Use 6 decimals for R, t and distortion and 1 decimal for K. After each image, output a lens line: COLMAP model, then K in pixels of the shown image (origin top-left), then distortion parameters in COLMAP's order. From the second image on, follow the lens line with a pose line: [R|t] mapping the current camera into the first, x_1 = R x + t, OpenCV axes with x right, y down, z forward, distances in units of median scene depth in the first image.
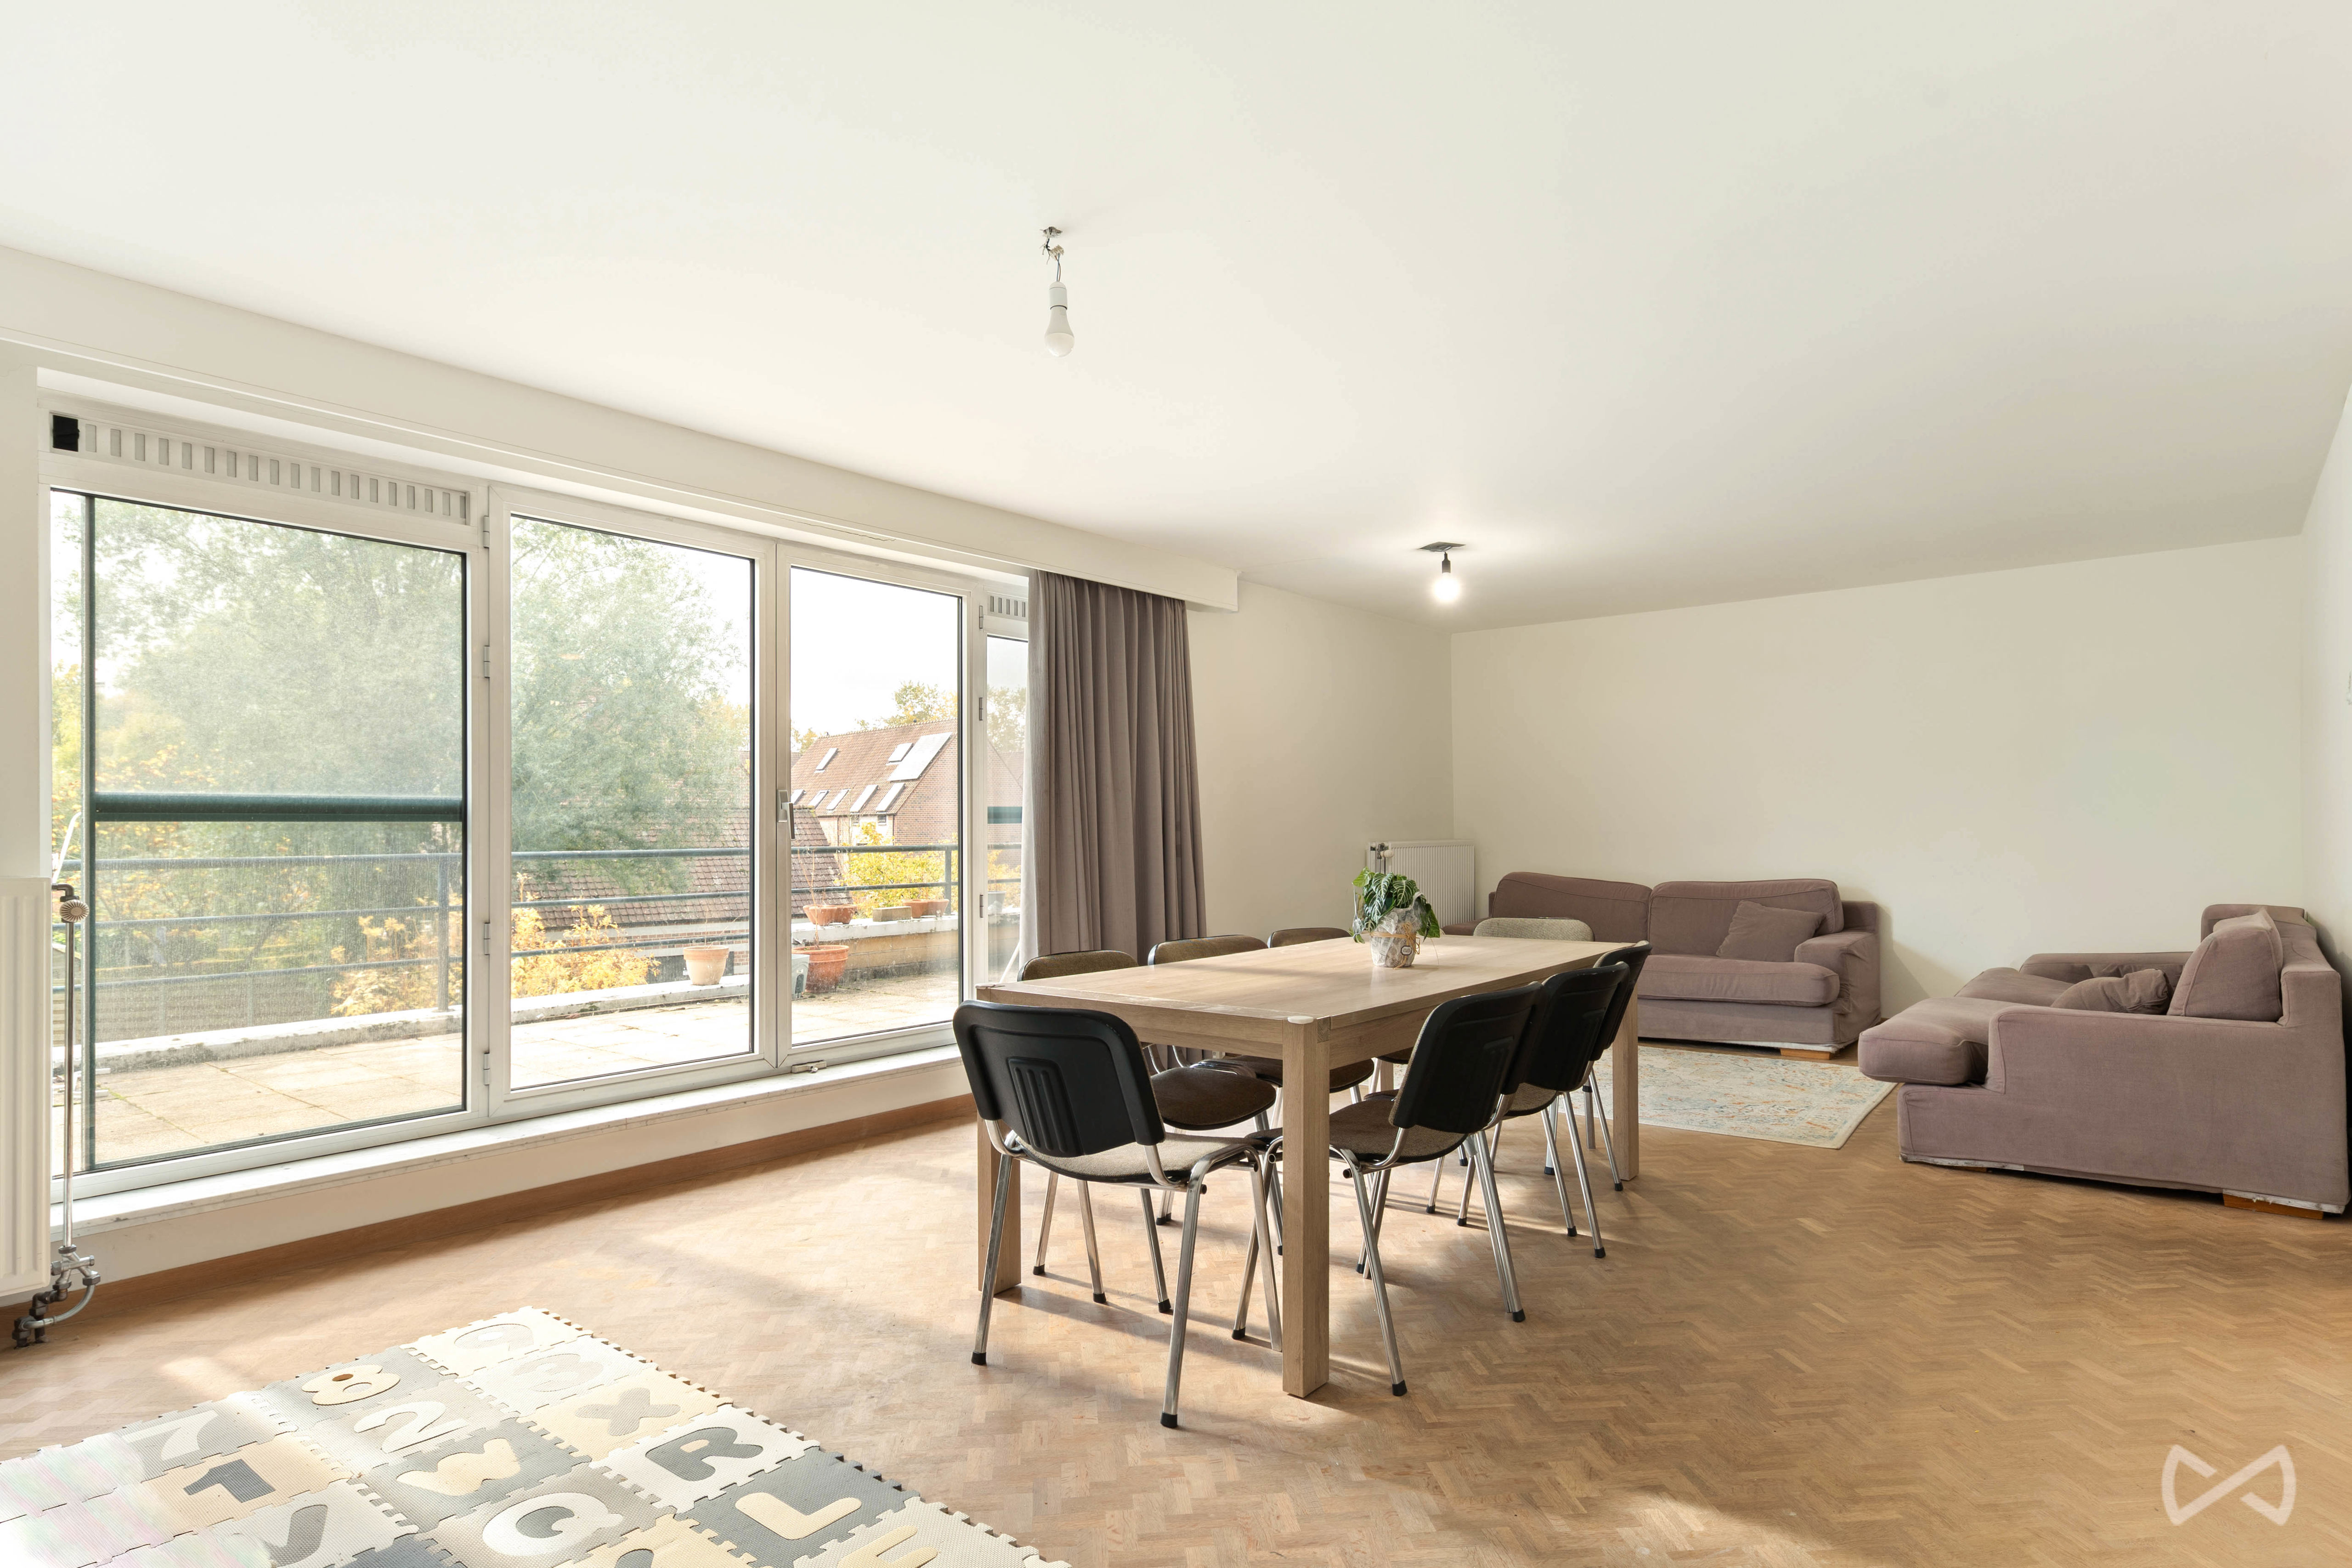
lens RADIAL K [[1302.1, 0, 1179.3], [0, 1302.1, 865.7], [0, 0, 1]] dist [0.002586, 0.001913]
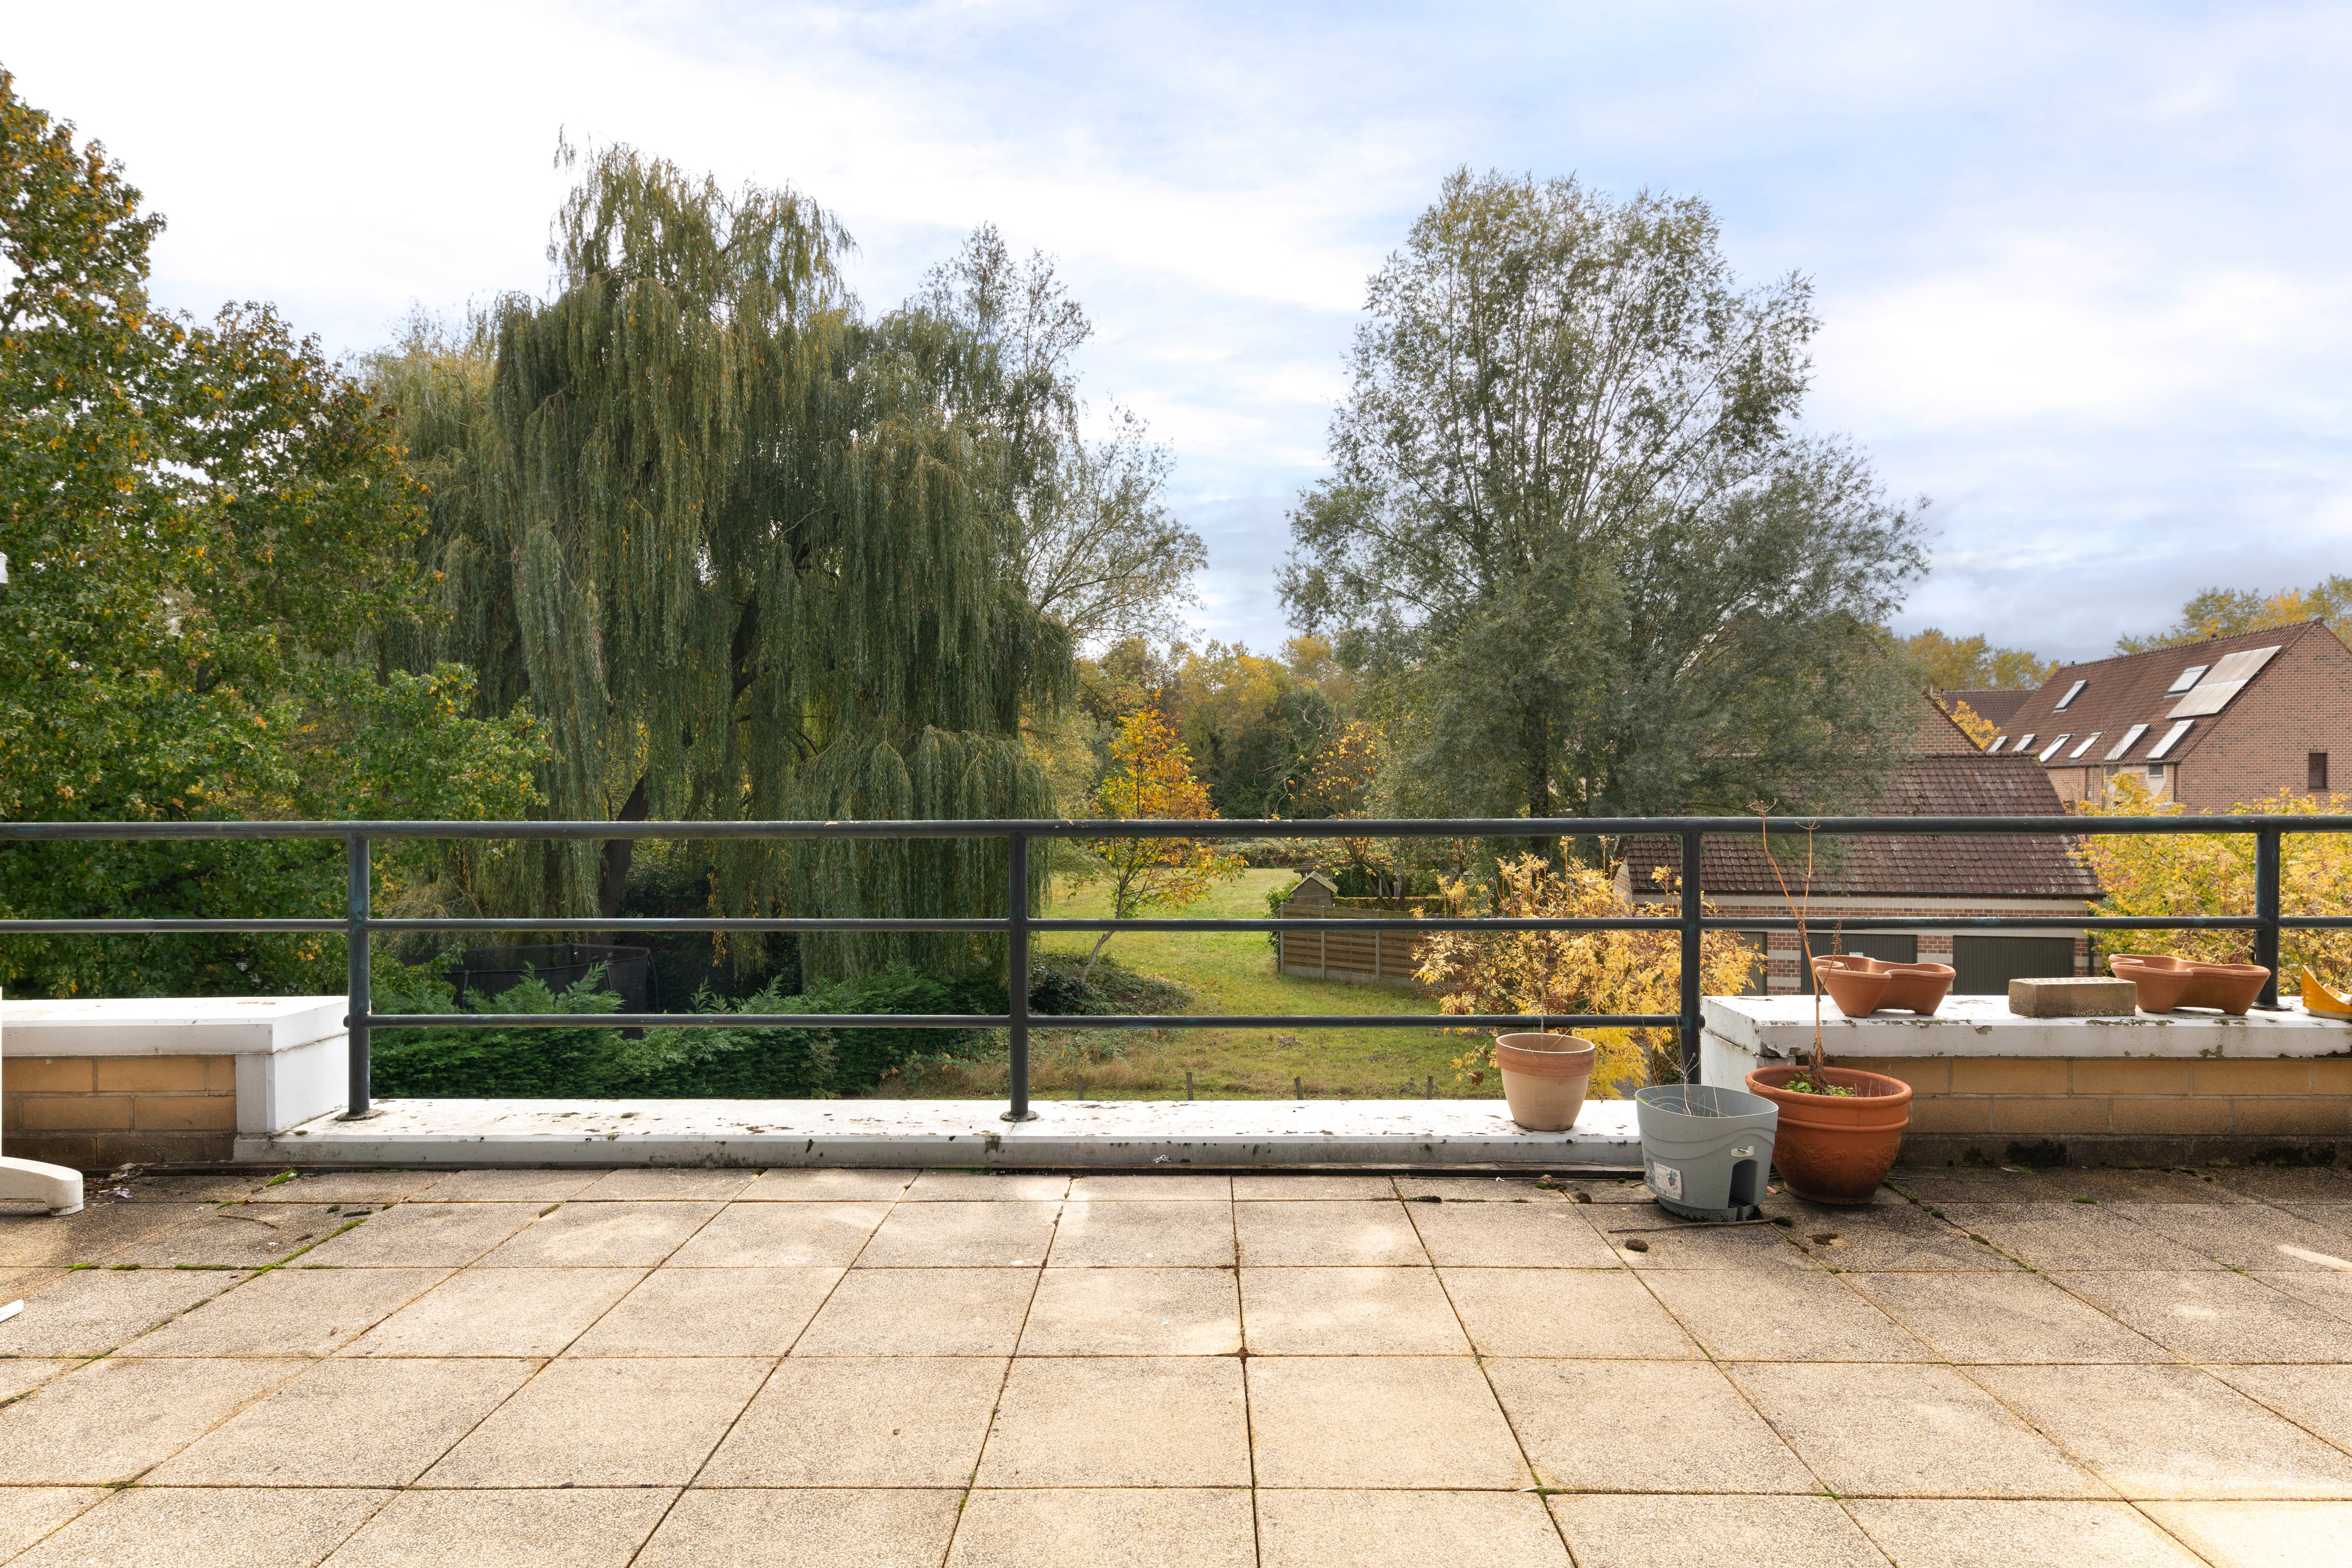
lens RADIAL K [[1224.3, 0, 1176.0], [0, 1224.3, 784.0], [0, 0, 1]] dist [-0.000447, 0.000294]
pose [[0.614724, 0.002209, -0.788739, -0.036971], [-0.022928, 0.999624, -0.015069, -0.007156], [0.788409, 0.027348, 0.614543, 0.223903]]
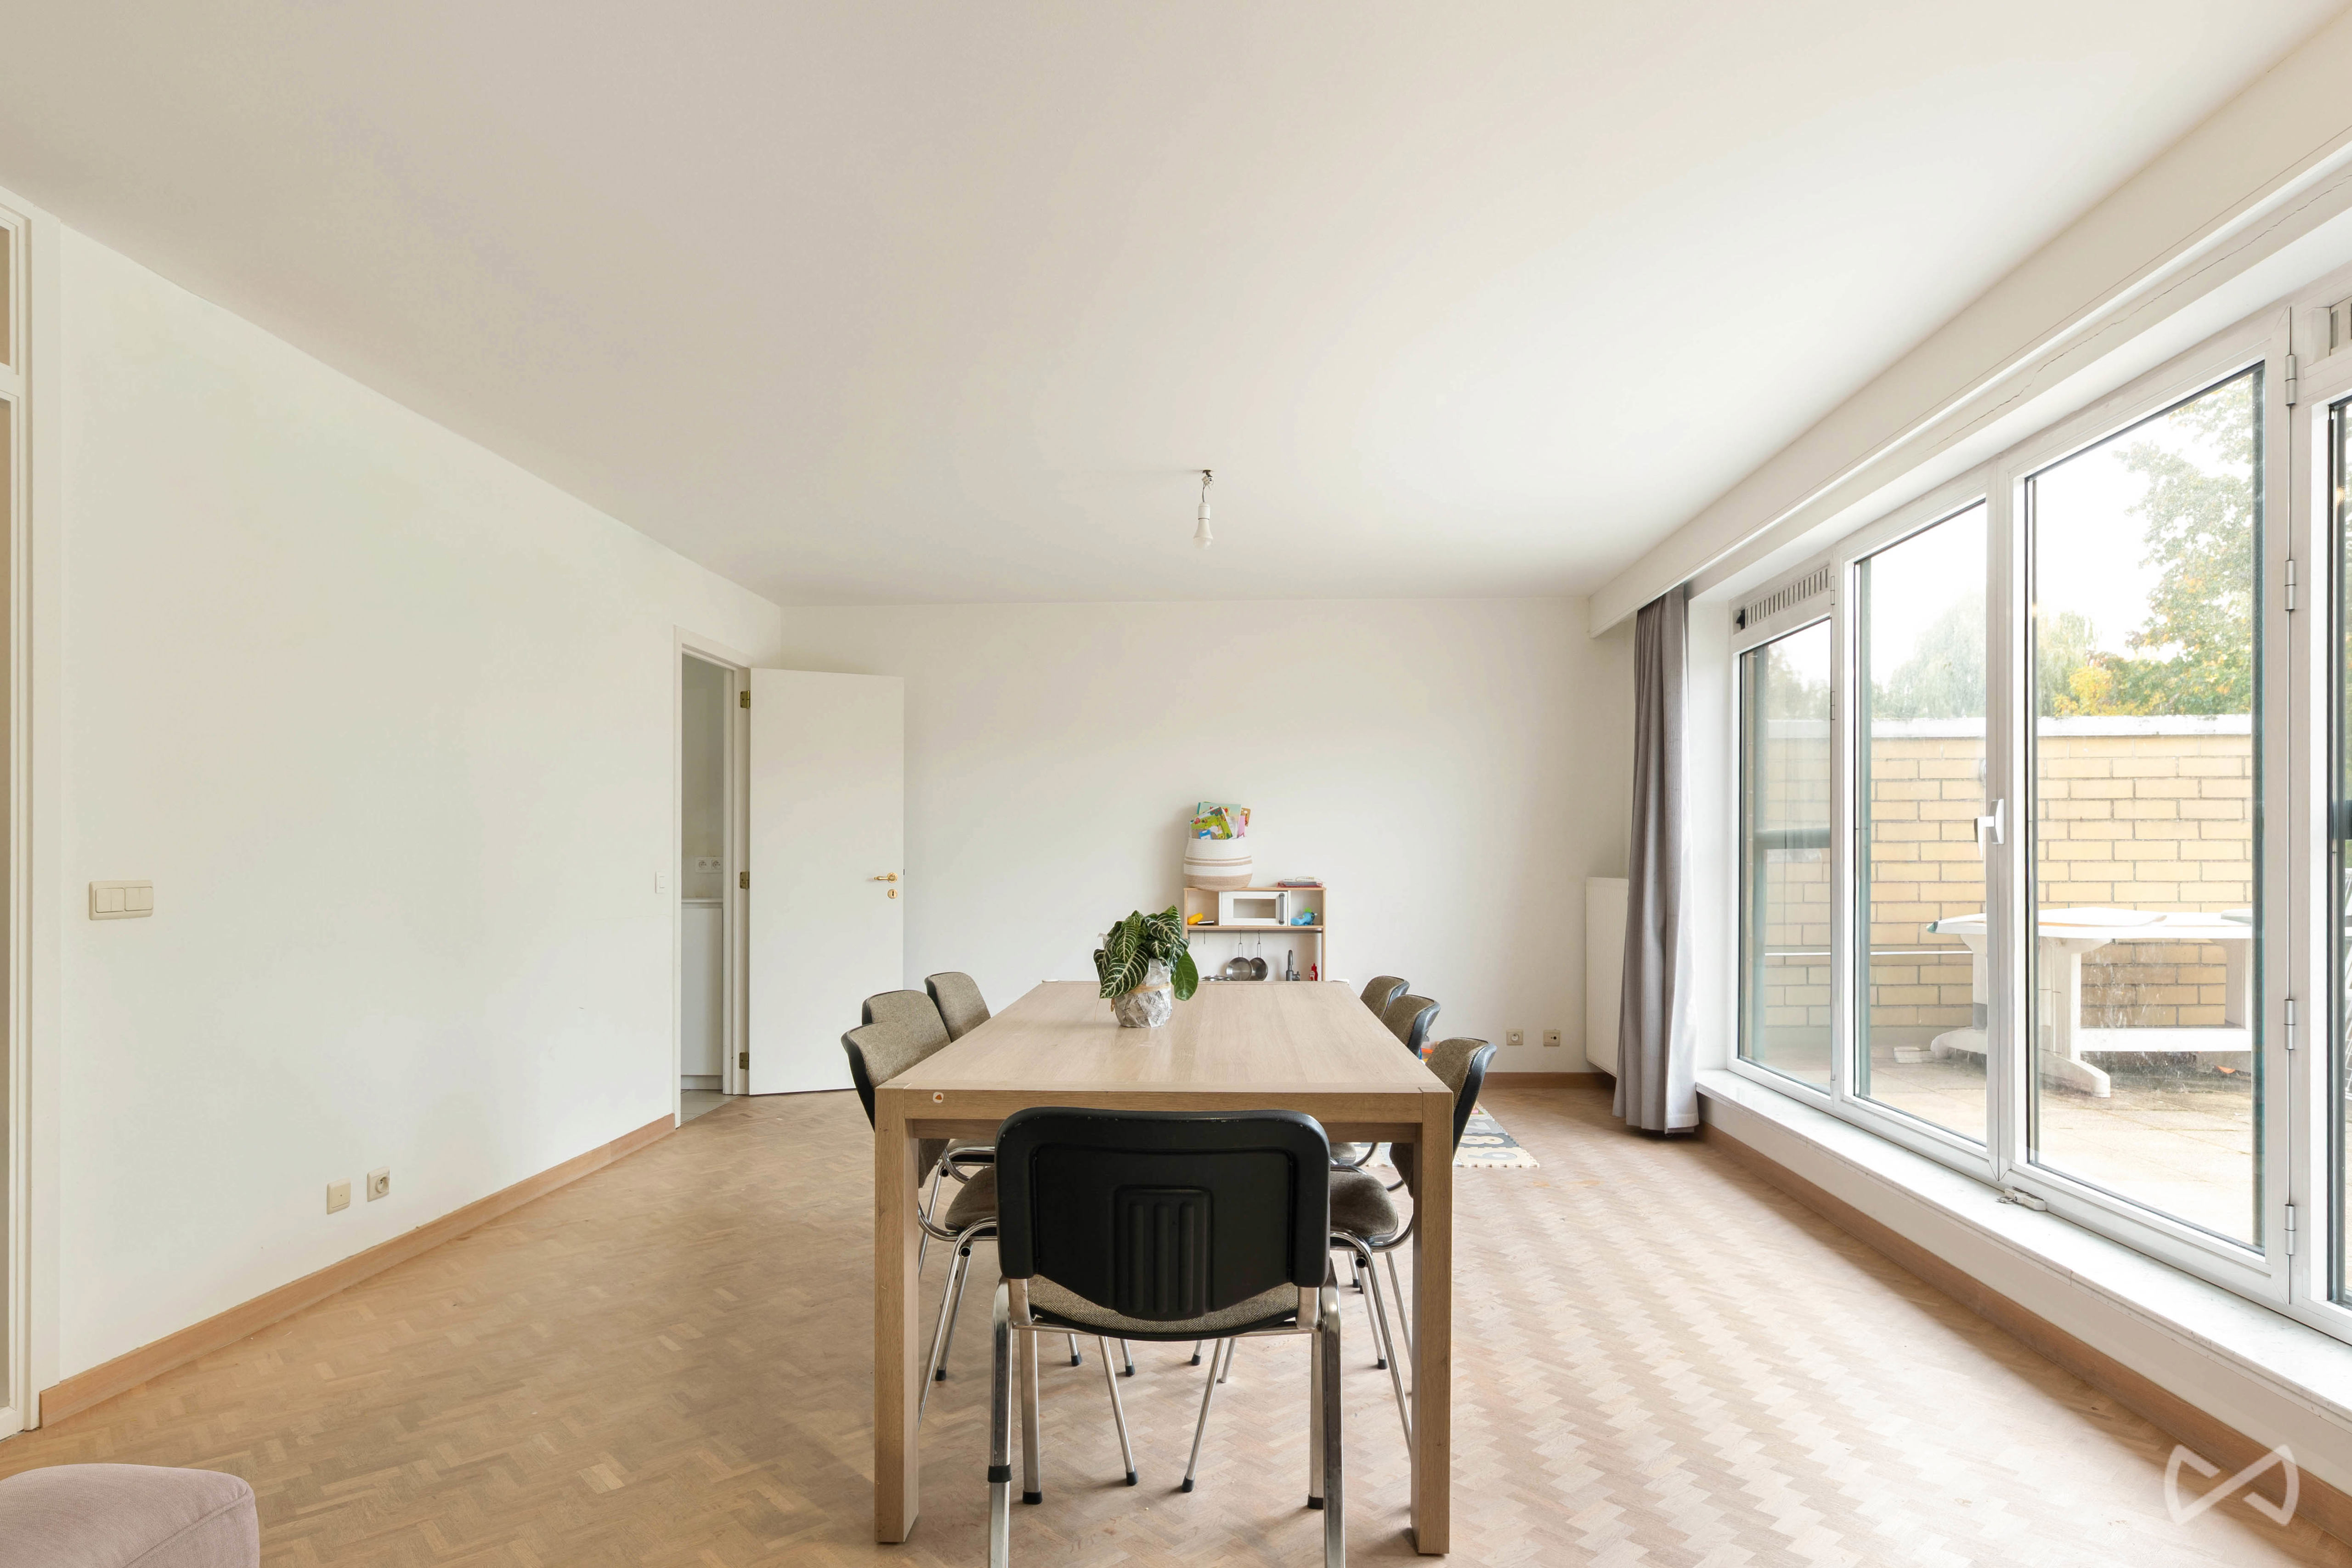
lens RADIAL K [[1302.1, 0, 1179.3], [0, 1302.1, 865.7], [0, 0, 1]] dist [0.002586, 0.001913]
pose [[-0.811749, 0.010330, -0.583915, 0.600666], [-0.006688, 0.999614, 0.026982, -0.044761], [0.583968, 0.025807, -0.811366, 1.605001]]
